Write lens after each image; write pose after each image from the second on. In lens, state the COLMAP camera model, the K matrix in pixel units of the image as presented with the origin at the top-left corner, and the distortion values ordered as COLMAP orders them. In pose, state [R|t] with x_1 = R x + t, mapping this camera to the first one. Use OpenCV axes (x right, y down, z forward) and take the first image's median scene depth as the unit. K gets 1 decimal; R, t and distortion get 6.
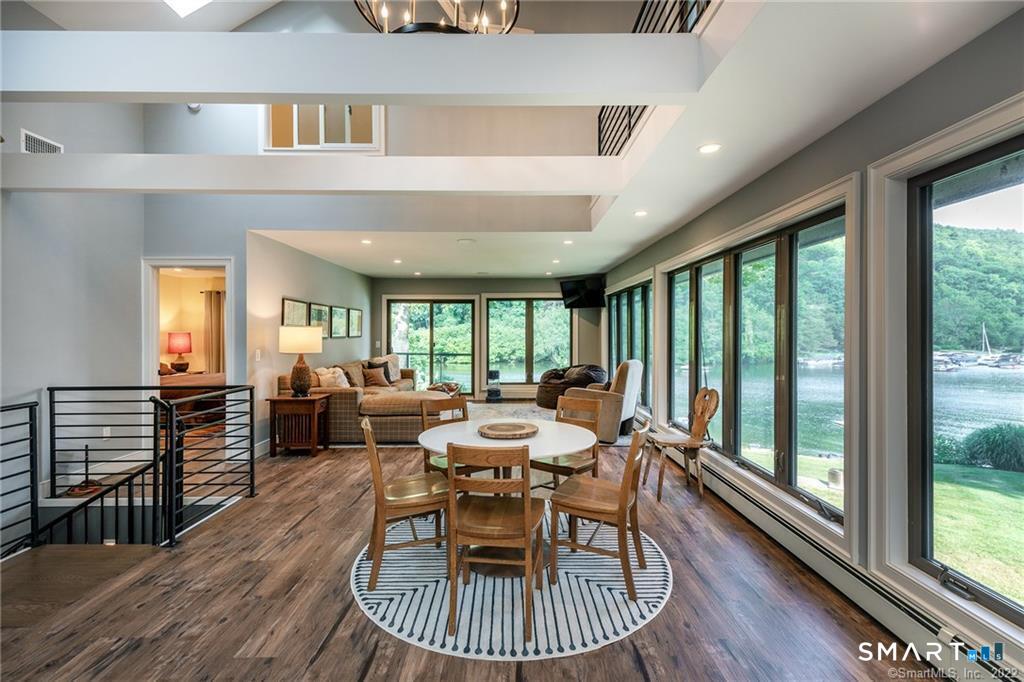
lens RADIAL K [[466.1, 0, 514.1], [0, 466.1, 338.0], [0, 0, 1]] dist [0.001531, 0.000134]
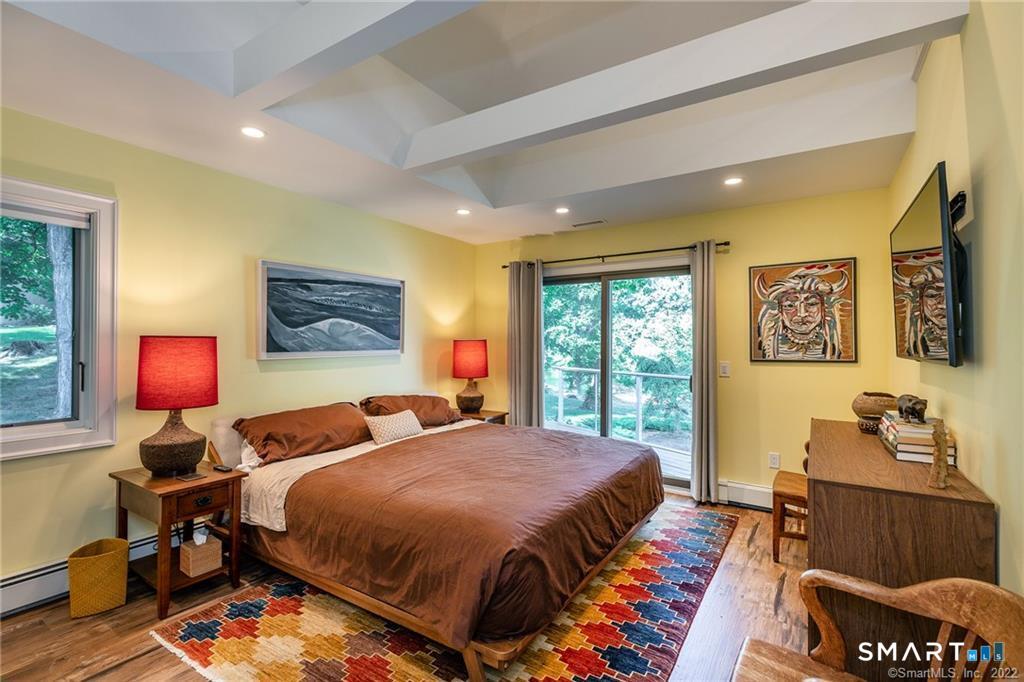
lens RADIAL K [[466.1, 0, 509.1], [0, 466.1, 337.7], [0, 0, 1]] dist [0.001531, 0.000134]
pose [[0.838906, -0.002027, -0.544272, -0.382816], [-0.007375, 0.999859, -0.015092, -0.006591], [0.544226, 0.016675, 0.838773, 0.567986]]
